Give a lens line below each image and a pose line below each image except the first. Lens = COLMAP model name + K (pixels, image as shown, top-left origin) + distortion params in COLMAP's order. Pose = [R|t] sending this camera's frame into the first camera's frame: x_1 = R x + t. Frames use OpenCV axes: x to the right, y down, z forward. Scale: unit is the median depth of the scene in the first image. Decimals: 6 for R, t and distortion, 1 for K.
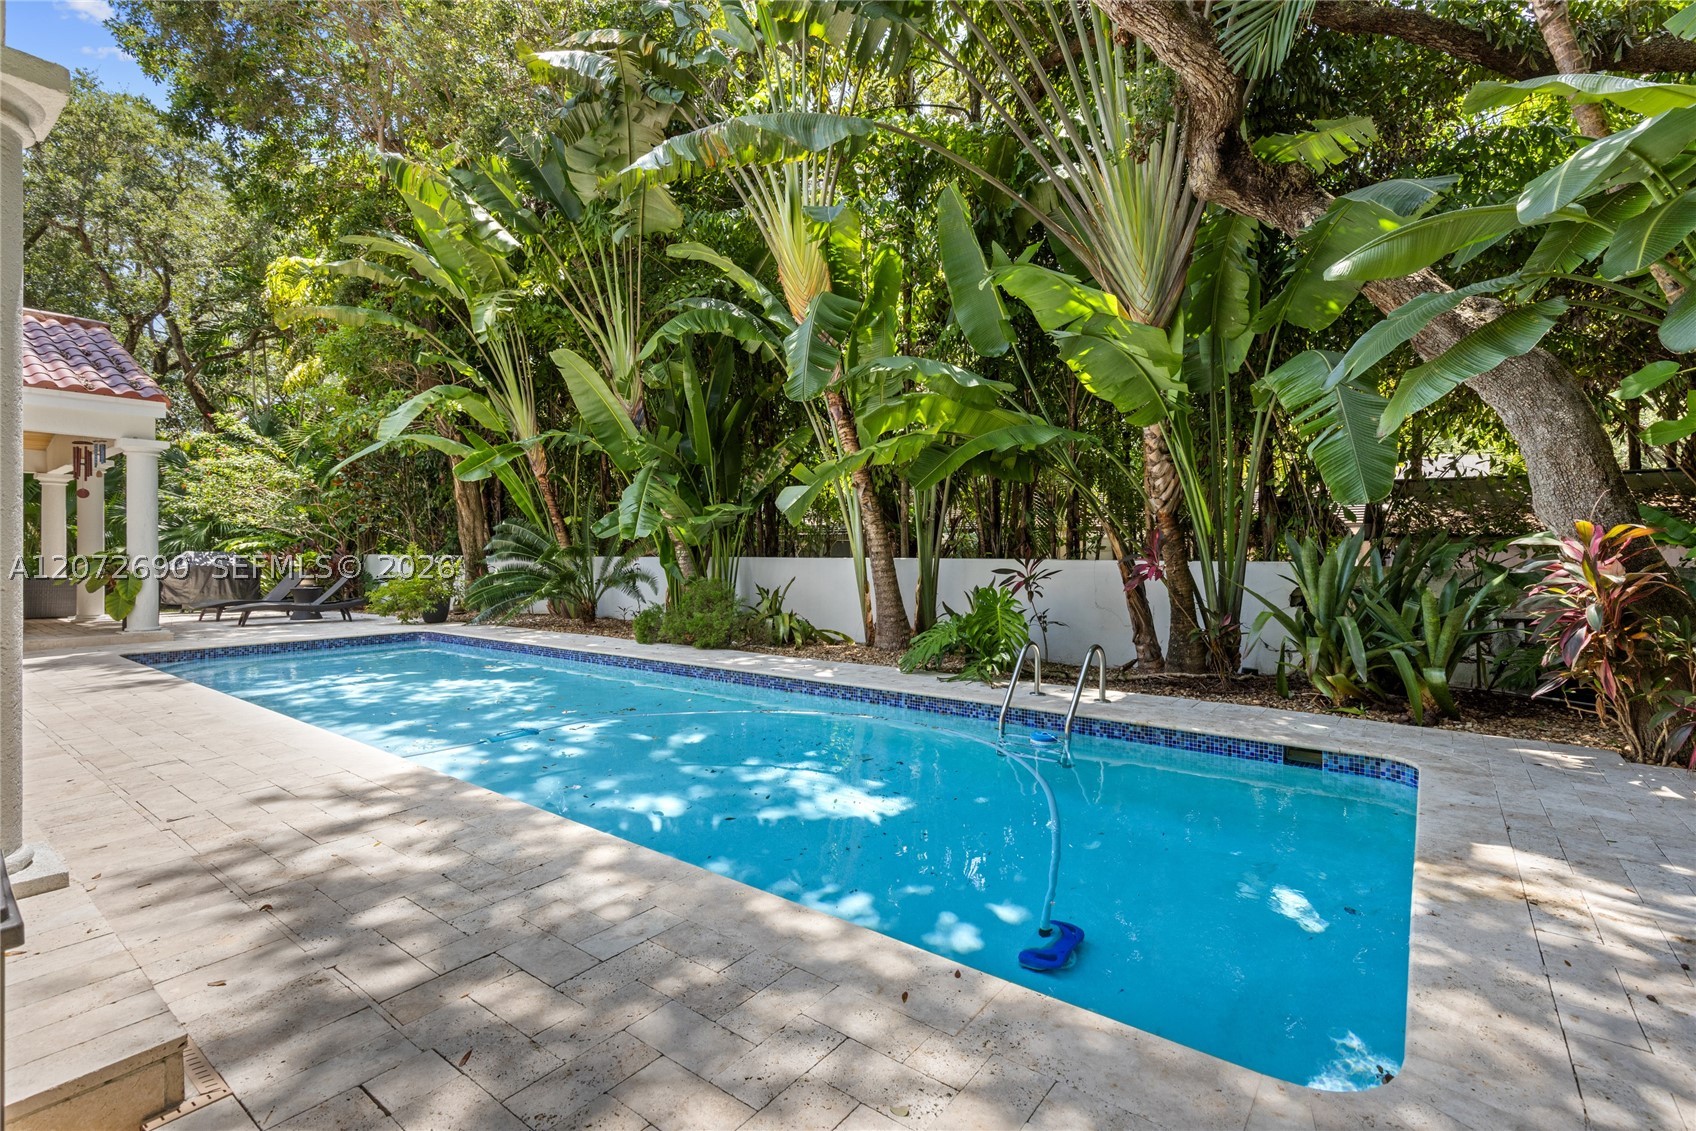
lens RADIAL K [[771.3, 0, 811.0], [0, 771.3, 546.9], [0, 0, 1]] dist [0.011700, -0.000949]
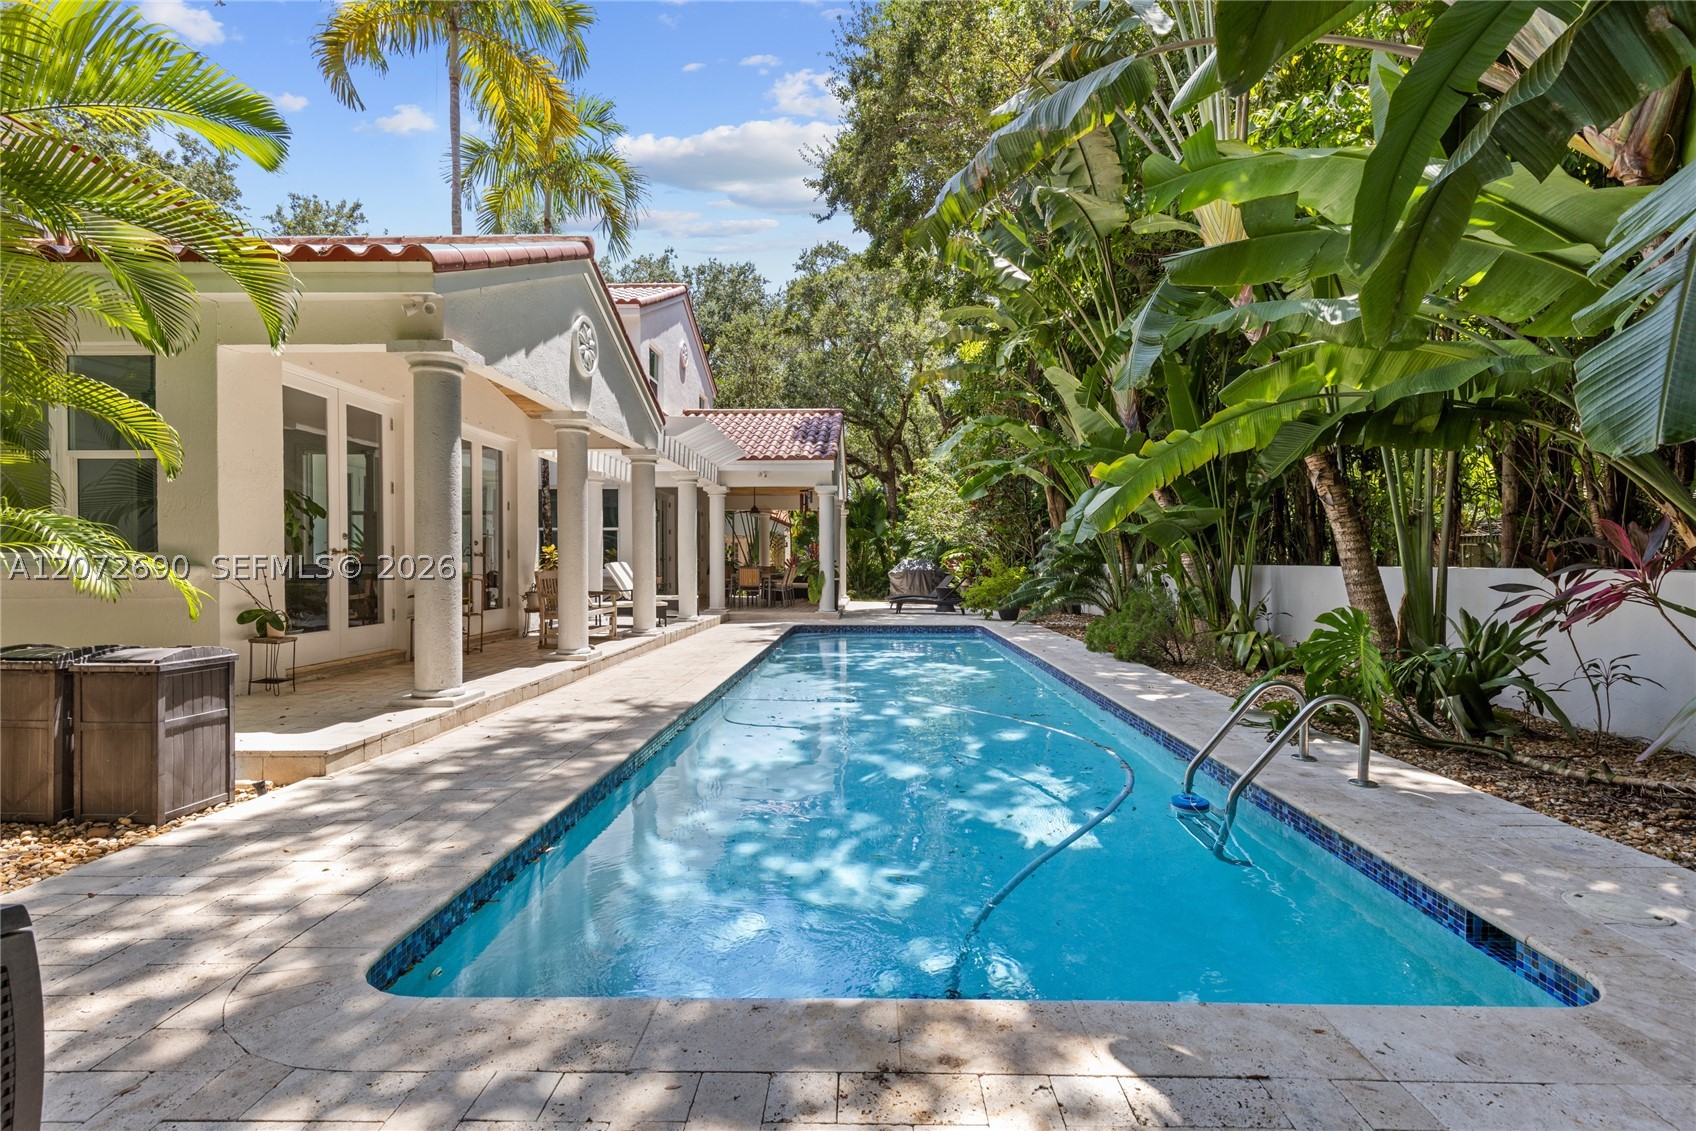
lens RADIAL K [[771.3, 0, 847.6], [0, 771.3, 568.1], [0, 0, 1]] dist [0.011700, -0.000949]
pose [[0.582906, 0.007106, -0.812508, 0.681364], [0.007968, 0.999864, 0.014461, 0.001876], [0.812500, -0.014903, 0.582770, 0.266654]]
